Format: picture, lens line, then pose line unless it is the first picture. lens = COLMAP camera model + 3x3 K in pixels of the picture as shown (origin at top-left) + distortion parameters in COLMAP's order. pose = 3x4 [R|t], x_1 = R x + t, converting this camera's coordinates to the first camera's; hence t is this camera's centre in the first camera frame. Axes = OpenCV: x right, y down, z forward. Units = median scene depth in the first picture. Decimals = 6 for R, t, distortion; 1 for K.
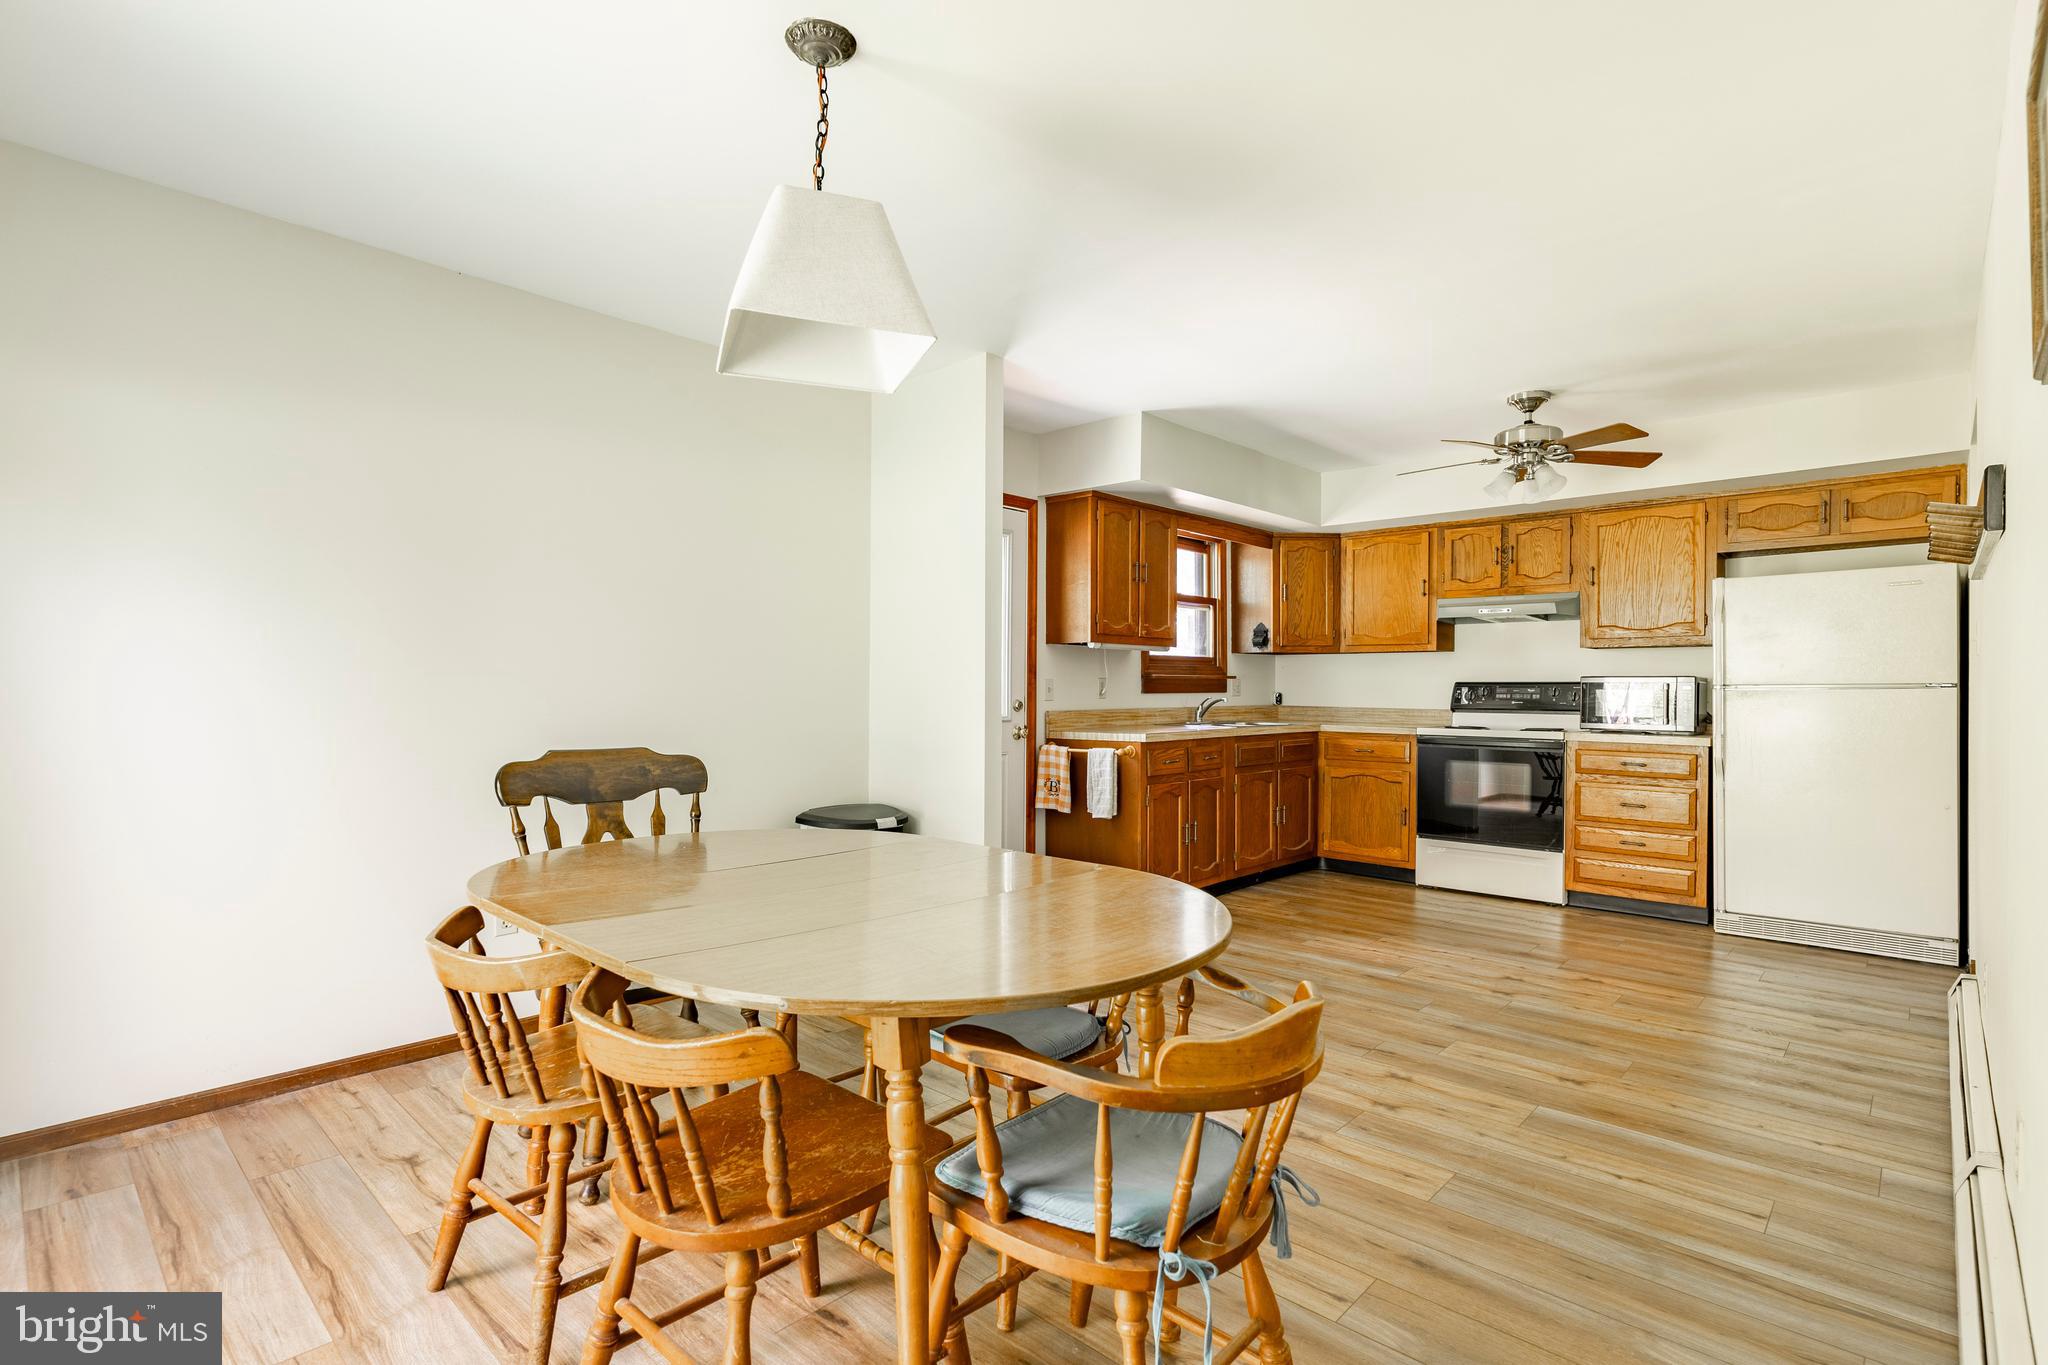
lens RADIAL K [[988.6, 0, 1026.3], [0, 988.6, 689.2], [0, 0, 1]] dist [-0.000677, -0.000382]
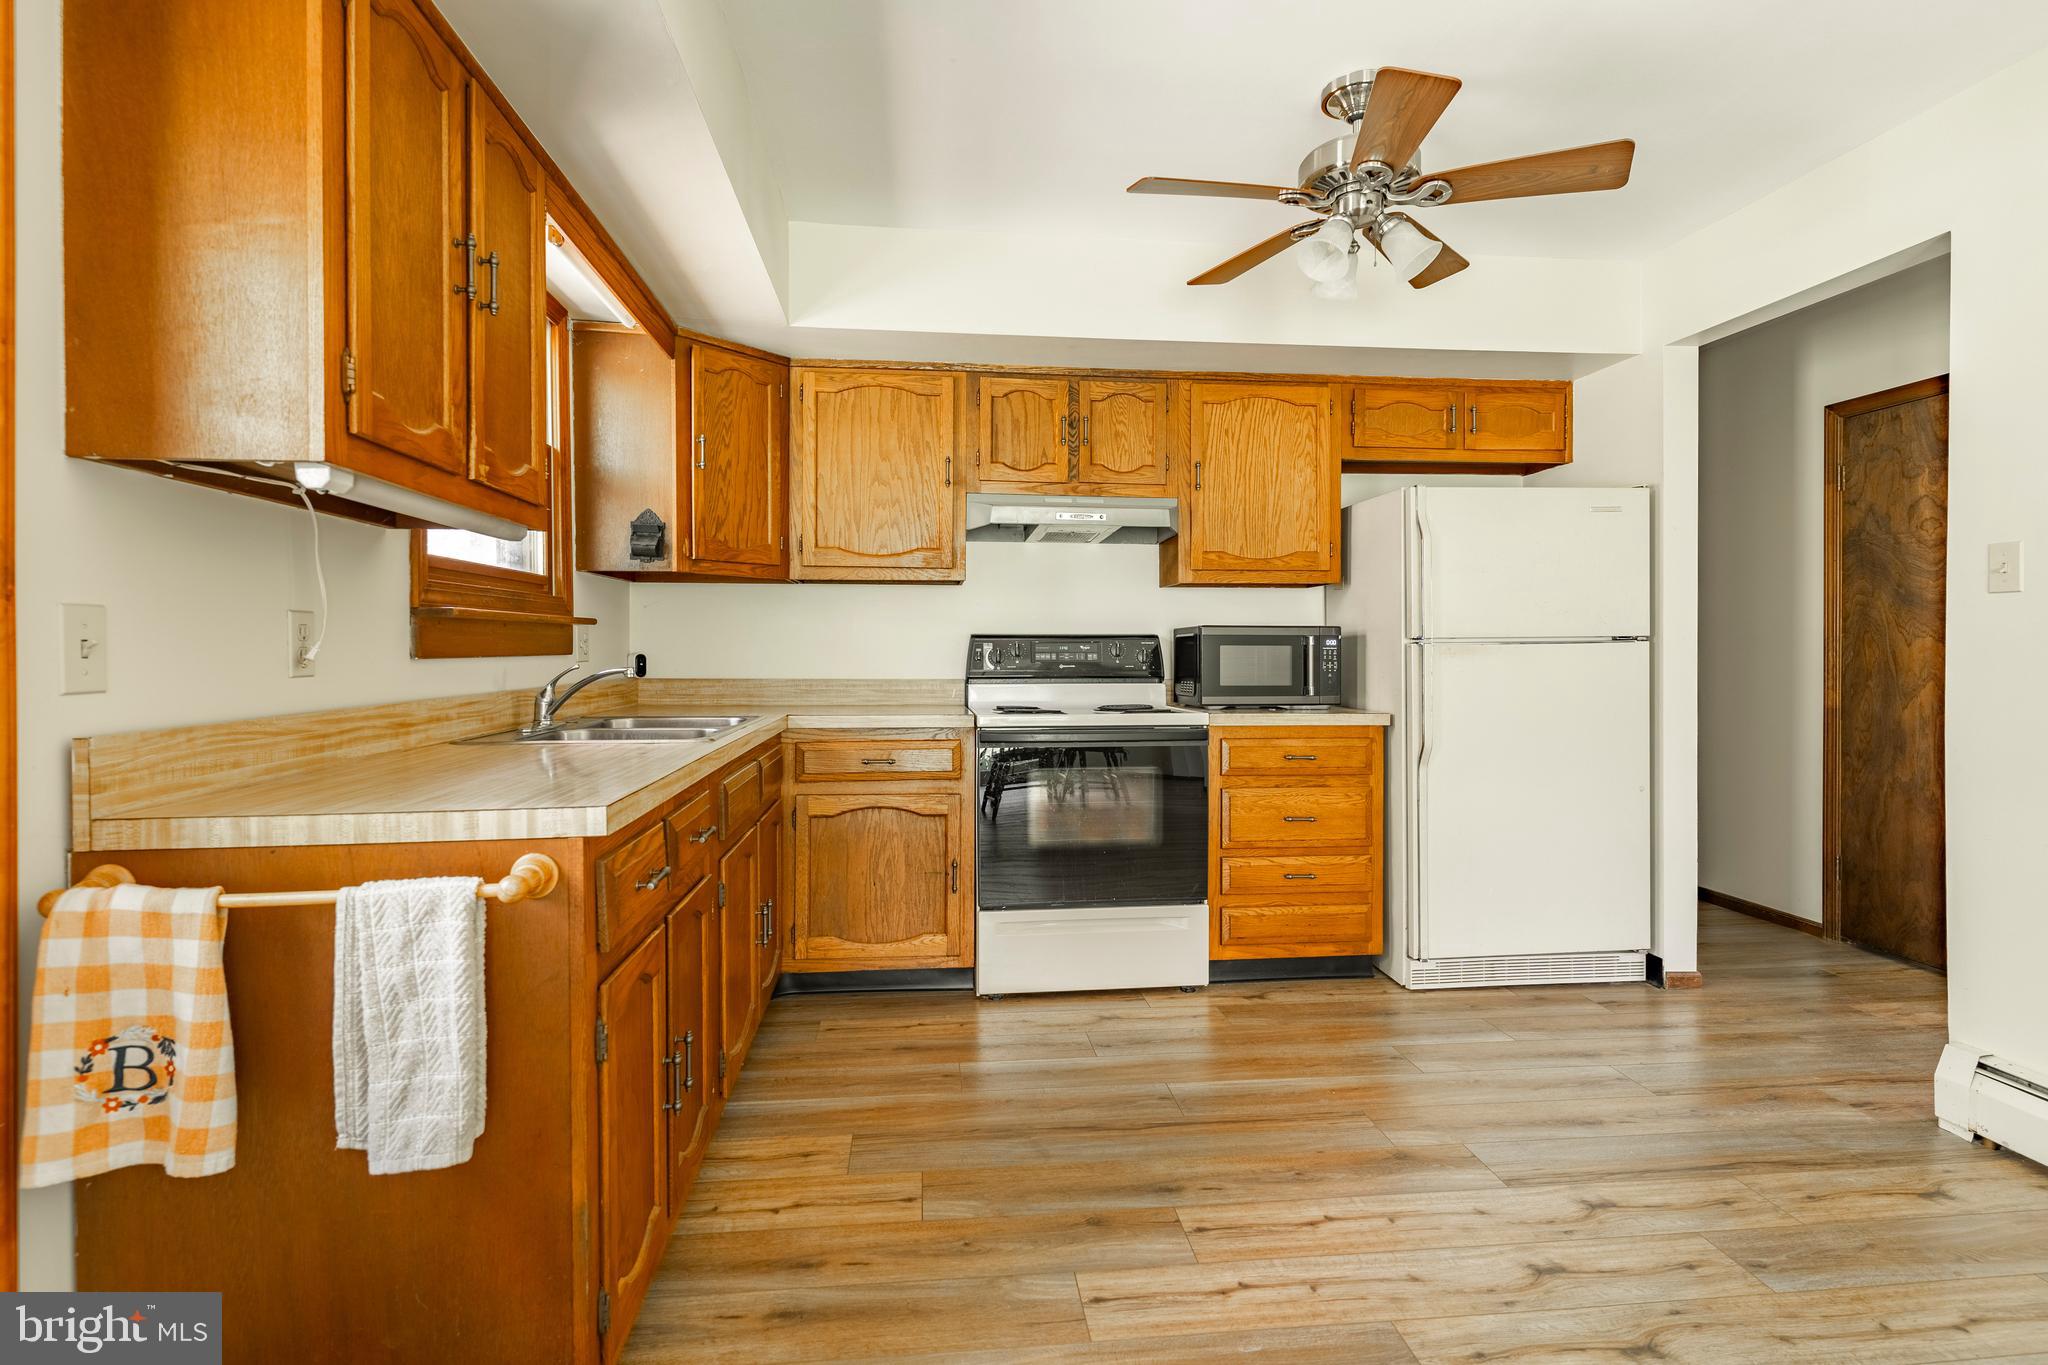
lens RADIAL K [[988.6, 0, 1030.0], [0, 988.6, 652.8], [0, 0, 1]] dist [-0.000677, -0.000382]
pose [[0.651460, -0.006823, 0.758653, -0.010007], [0.003605, 0.999976, 0.005898, 0.000968], [-0.758675, -0.001107, 0.651469, 0.684260]]
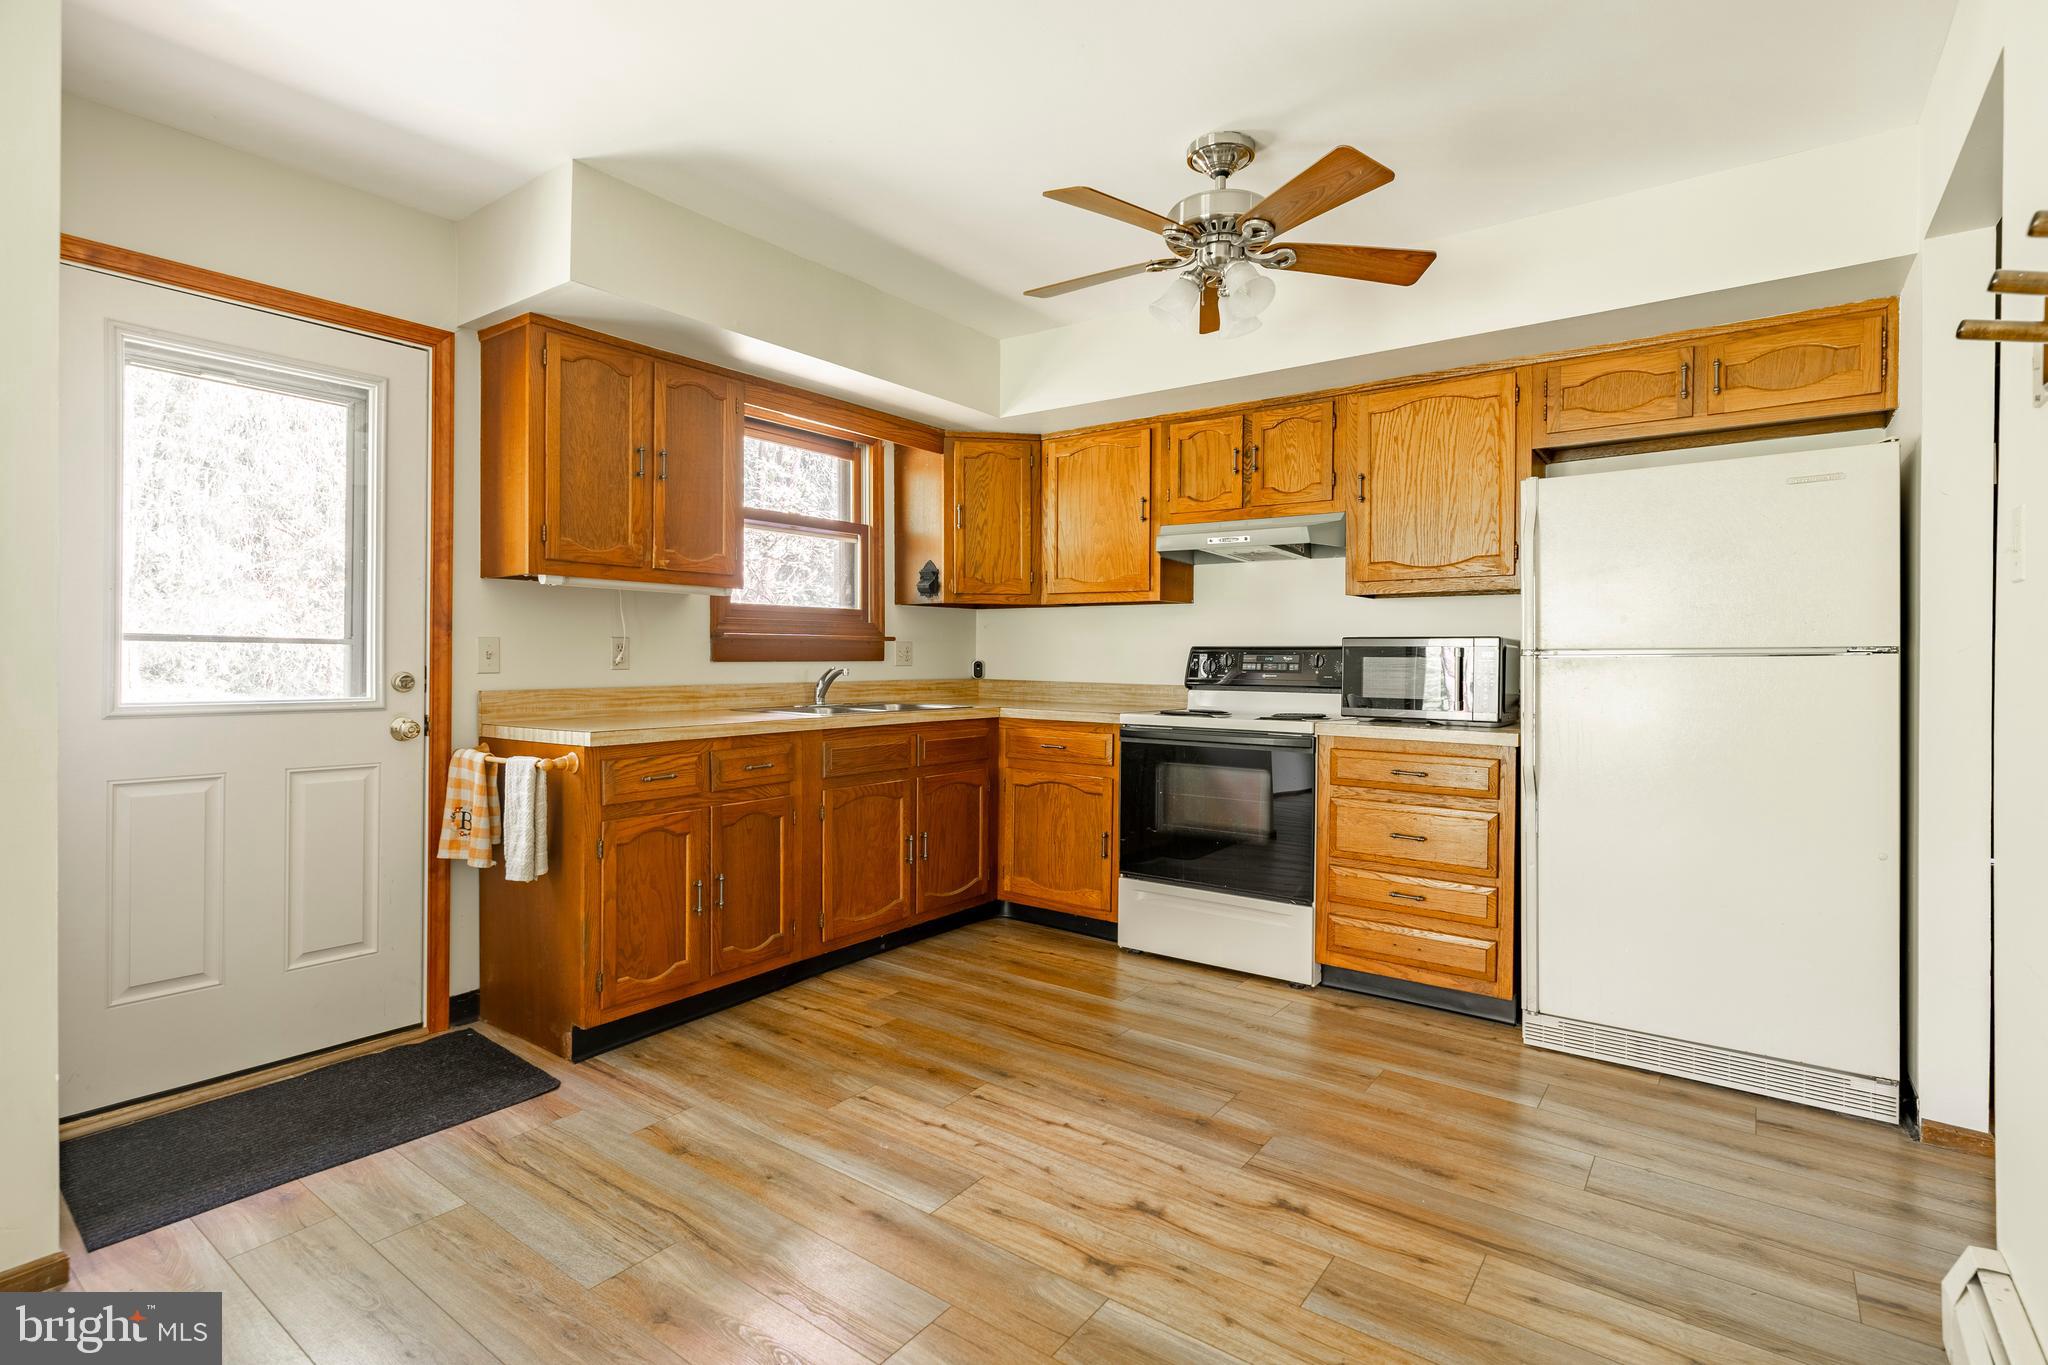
lens RADIAL K [[988.6, 0, 1032.9], [0, 988.6, 658.7], [0, 0, 1]] dist [-0.000677, -0.000382]
pose [[0.993148, 0.002264, 0.116841, 0.287261], [-0.002348, 0.999997, 0.000581, 0.001702], [-0.116839, -0.000851, 0.993150, 0.378882]]
